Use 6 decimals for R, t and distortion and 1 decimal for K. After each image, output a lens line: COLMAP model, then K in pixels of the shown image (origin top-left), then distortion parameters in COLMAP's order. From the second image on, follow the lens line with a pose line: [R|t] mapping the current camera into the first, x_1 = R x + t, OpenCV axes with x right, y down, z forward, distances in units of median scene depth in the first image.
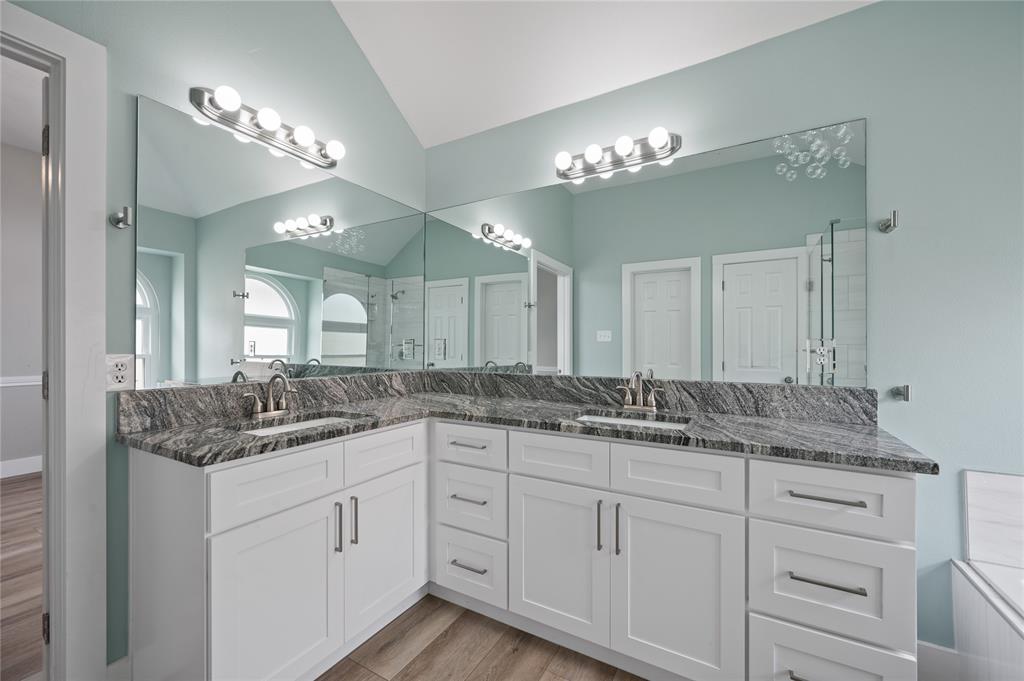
lens RADIAL K [[401.9, 0, 530.2], [0, 401.9, 346.9], [0, 0, 1]] dist [0.001342, 0.000062]
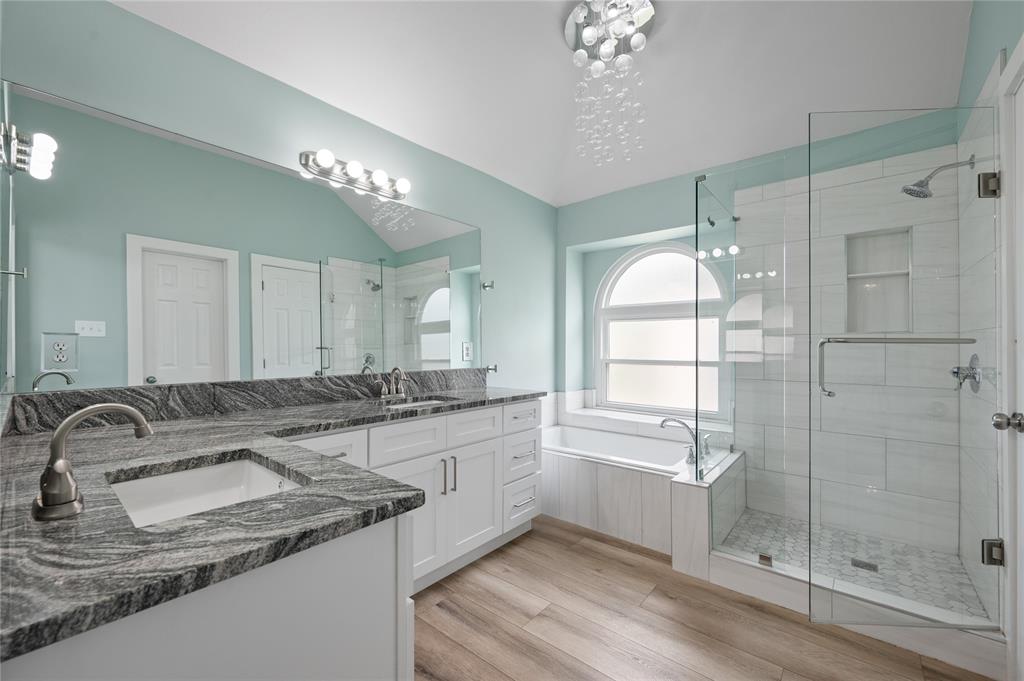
lens RADIAL K [[407.0, 0, 517.8], [0, 407.0, 341.6], [0, 0, 1]] dist [0.001612, 0.000038]
pose [[0.181516, 0.009429, 0.983343, -0.885895], [-0.001986, 0.999956, -0.009222, -0.005569], [-0.983386, -0.000279, 0.181527, 0.382430]]
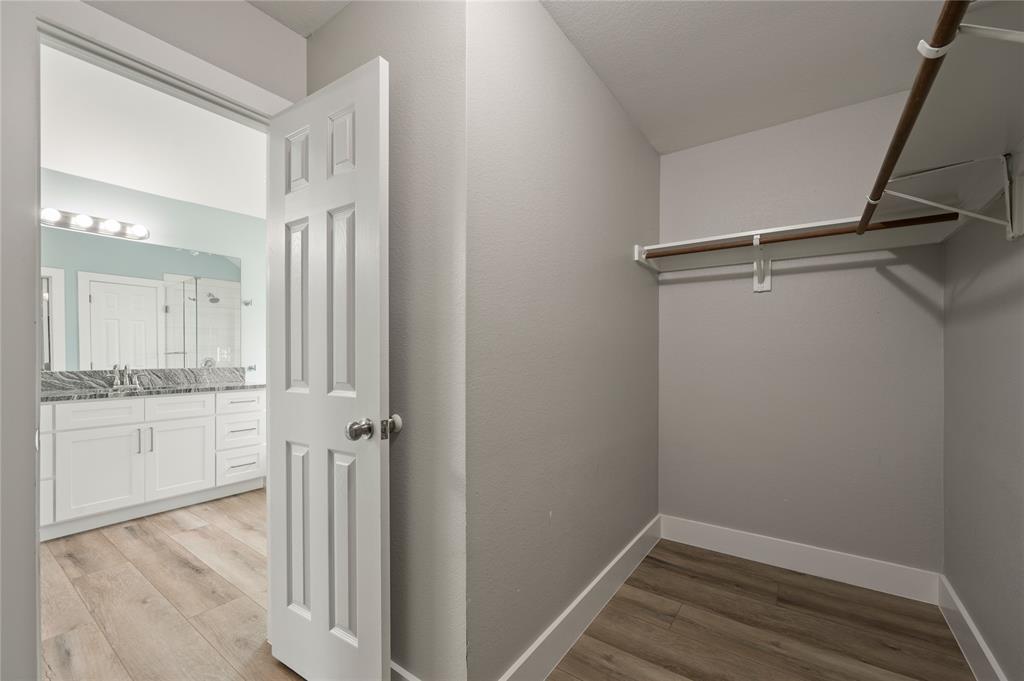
lens RADIAL K [[404.1, 0, 512.1], [0, 404.1, 352.1], [0, 0, 1]] dist [0.000064, -0.000100]
pose [[0.108750, -0.001325, 0.994068, -1.217307], [-0.000609, 0.999999, 0.001400, 0.004595], [-0.994069, -0.000758, 0.108749, -0.781947]]
